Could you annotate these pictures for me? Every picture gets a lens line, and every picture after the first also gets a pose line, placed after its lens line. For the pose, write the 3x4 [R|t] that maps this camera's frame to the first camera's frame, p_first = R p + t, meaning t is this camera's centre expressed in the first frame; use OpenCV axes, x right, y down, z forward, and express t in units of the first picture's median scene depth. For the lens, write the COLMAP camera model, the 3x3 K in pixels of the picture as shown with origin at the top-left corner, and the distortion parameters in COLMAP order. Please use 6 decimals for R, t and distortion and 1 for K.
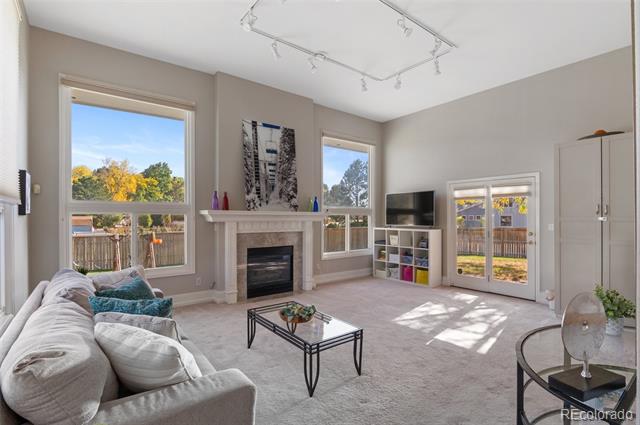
lens RADIAL K [[321.3, 0, 316.9], [0, 321.3, 214.3], [0, 0, 1]] dist [-0.004596, 0.000744]
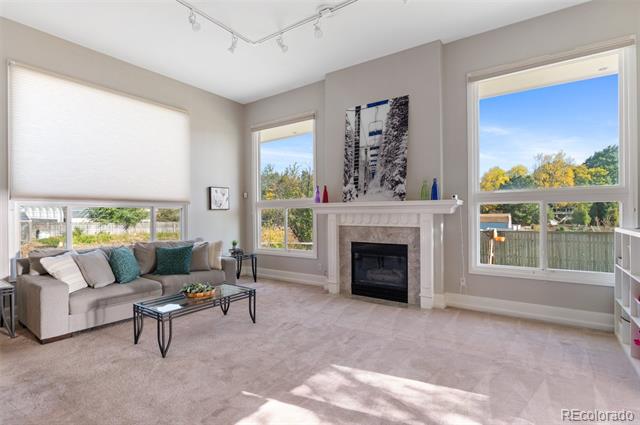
lens RADIAL K [[321.3, 0, 320.0], [0, 321.3, 214.0], [0, 0, 1]] dist [-0.004596, 0.000744]
pose [[0.283300, -0.007305, -0.959003, 0.653277], [0.011334, 0.999927, -0.004268, 0.025007], [0.958964, -0.009660, 0.283363, 0.614490]]
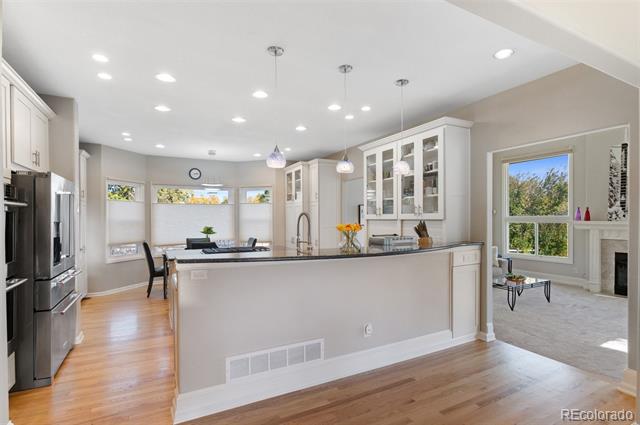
lens RADIAL K [[321.3, 0, 323.2], [0, 321.3, 221.5], [0, 0, 1]] dist [-0.004596, 0.000744]
pose [[-0.170651, -0.000911, -0.985331, 1.106354], [-0.001799, 0.999998, -0.000613, -0.006226], [0.985330, 0.001668, -0.170653, 0.123406]]
